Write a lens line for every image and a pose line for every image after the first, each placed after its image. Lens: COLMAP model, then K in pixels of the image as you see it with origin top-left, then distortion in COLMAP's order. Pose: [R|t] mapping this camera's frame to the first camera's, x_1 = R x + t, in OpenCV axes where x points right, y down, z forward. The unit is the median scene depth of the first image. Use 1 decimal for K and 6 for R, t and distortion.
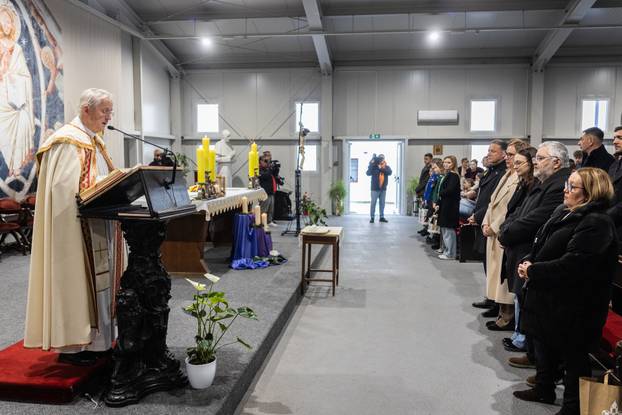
lens RADIAL K [[520.4, 0, 311.1], [0, 520.4, 217.2], [0, 0, 1]] dist [-0.001299, -0.002707]
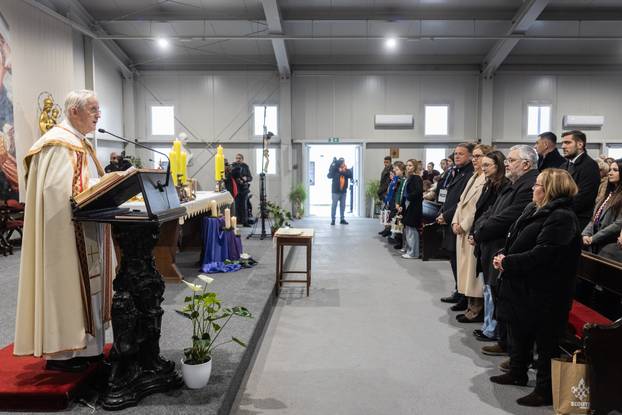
lens RADIAL K [[524.9, 0, 323.4], [0, 524.9, 217.2], [0, 0, 1]] dist [0.002193, 0.001294]
pose [[0.992831, -0.014981, 0.118581, -0.033869], [0.015878, 0.999852, -0.006621, 0.002872], [-0.118465, 0.008456, 0.992922, -0.018580]]
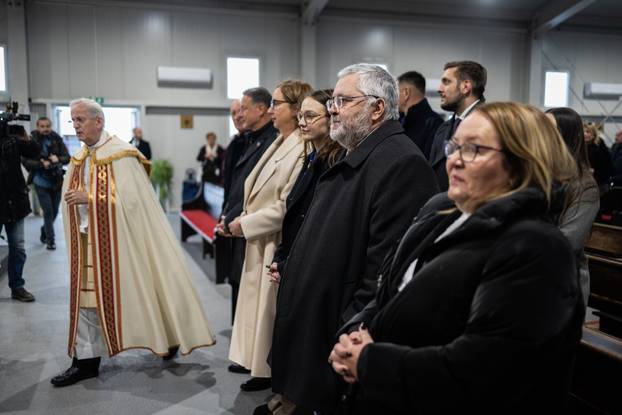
lens RADIAL K [[605.1, 0, 311.0], [0, 605.1, 207.5], [0, 0, 1]] dist [0.006417, 0.007260]
pose [[0.914532, -0.035408, 0.402960, 0.088124], [0.036399, 0.999324, 0.005203, -0.009806], [-0.402872, 0.009909, 0.915203, 0.235704]]
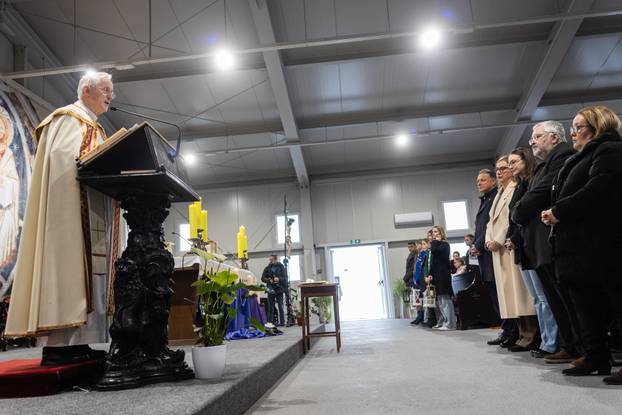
lens RADIAL K [[509.9, 0, 309.8], [0, 509.9, 221.2], [0, 0, 1]] dist [0.045882, -0.110251]
pose [[0.996658, -0.061487, 0.053783, -0.030813], [0.074140, 0.957281, -0.279493, 0.132333], [-0.034300, 0.282547, 0.958640, 0.044141]]
